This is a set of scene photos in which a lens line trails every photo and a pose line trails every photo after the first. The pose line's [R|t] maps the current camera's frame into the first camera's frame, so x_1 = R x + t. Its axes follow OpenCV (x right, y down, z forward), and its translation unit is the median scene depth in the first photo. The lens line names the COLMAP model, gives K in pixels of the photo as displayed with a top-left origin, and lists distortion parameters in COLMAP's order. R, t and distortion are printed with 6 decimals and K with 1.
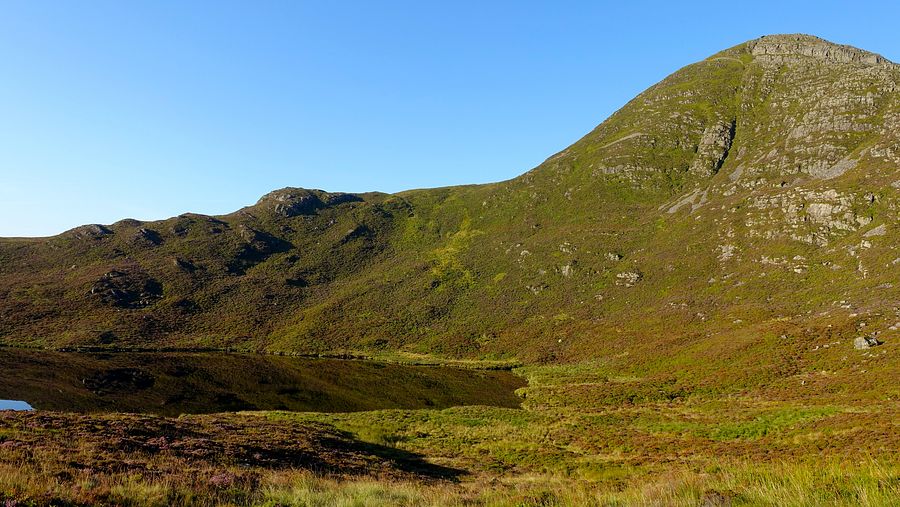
lens RADIAL K [[621.1, 0, 449.9], [0, 621.1, 254.2], [0, 0, 1]] dist [-0.002842, -0.001427]
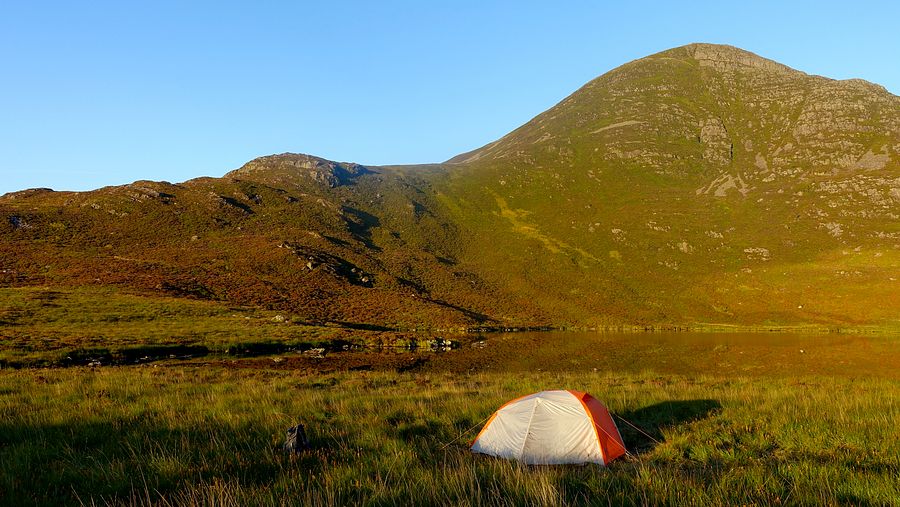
lens RADIAL K [[666.9, 0, 449.9], [0, 666.9, 253.0], [0, 0, 1]] dist [-0.005145, -0.002239]
pose [[0.913442, 0.001016, 0.406967, -0.544121], [-0.000094, 0.999997, -0.002285, 0.034686], [-0.406968, 0.002049, 0.913440, 0.146007]]
